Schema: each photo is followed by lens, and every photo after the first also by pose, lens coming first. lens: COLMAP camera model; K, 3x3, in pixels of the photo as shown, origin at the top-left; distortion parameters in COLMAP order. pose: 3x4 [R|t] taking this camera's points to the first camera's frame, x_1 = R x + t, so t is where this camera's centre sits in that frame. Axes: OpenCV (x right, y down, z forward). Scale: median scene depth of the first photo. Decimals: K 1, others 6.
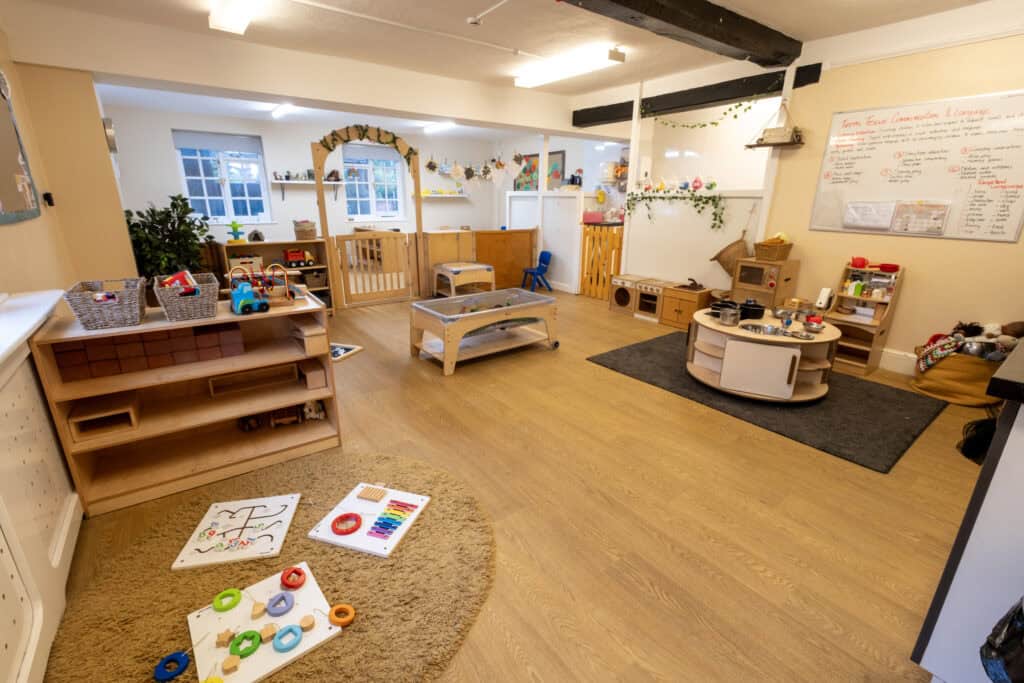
lens RADIAL K [[450.3, 0, 513.8], [0, 450.3, 338.3], [0, 0, 1]] dist [-0.004721, -0.000591]
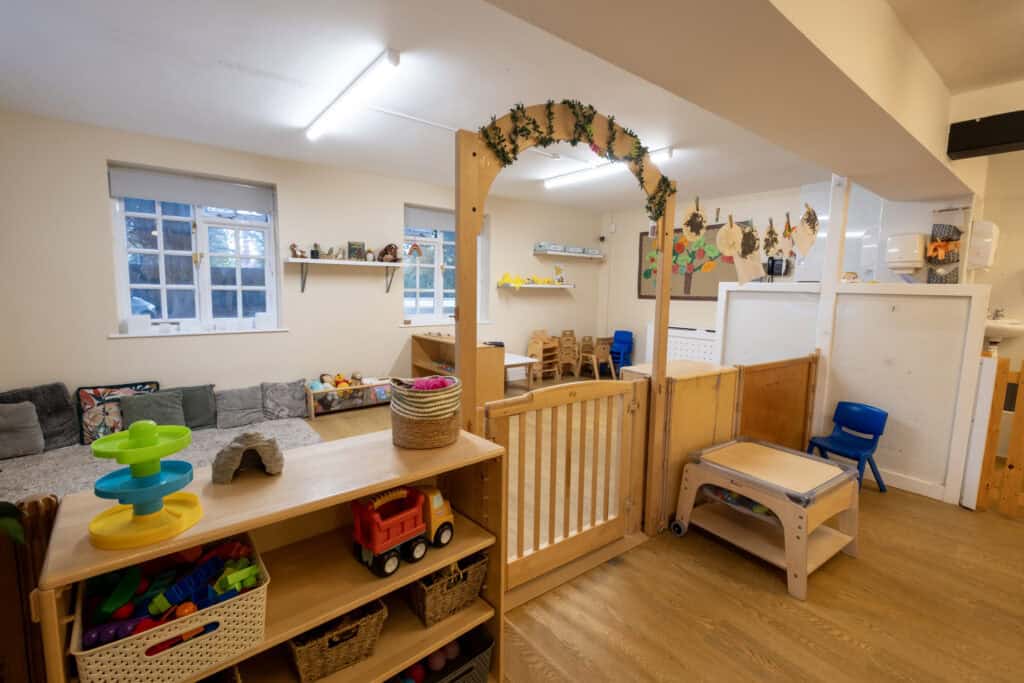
lens RADIAL K [[450.3, 0, 513.8], [0, 450.3, 338.3], [0, 0, 1]] dist [-0.004721, -0.000591]
pose [[0.999633, 0.009078, 0.025505, -0.290603], [-0.004200, 0.982700, -0.185159, -0.161888], [-0.026745, 0.184984, 0.982377, 0.496388]]
